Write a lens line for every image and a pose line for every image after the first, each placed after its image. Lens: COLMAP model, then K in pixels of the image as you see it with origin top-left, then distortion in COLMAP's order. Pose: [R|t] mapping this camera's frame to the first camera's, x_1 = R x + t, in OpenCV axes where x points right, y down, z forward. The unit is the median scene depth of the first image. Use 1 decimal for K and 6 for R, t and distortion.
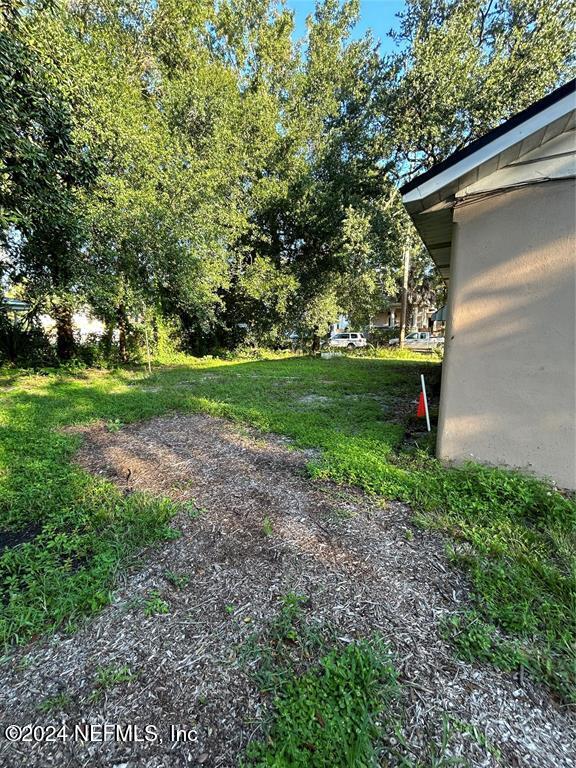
lens RADIAL K [[313.1, 0, 287.3], [0, 313.1, 382.4], [0, 0, 1]] dist [-0.007789, 0.004216]
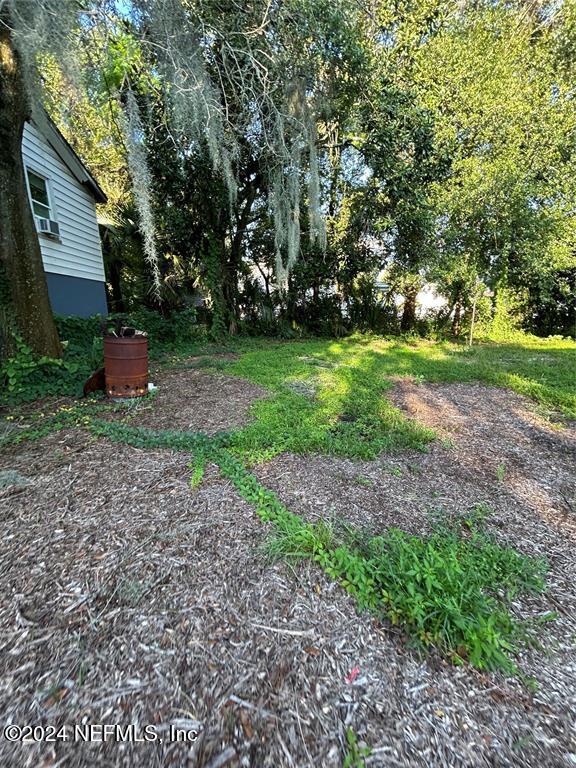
lens RADIAL K [[313.1, 0, 288.6], [0, 313.1, 383.3], [0, 0, 1]] dist [-0.007789, 0.004216]
pose [[0.545148, 0.188336, -0.816911, 0.083421], [-0.128456, 0.981697, 0.140605, 0.018297], [0.828440, 0.028287, 0.559364, -0.060513]]
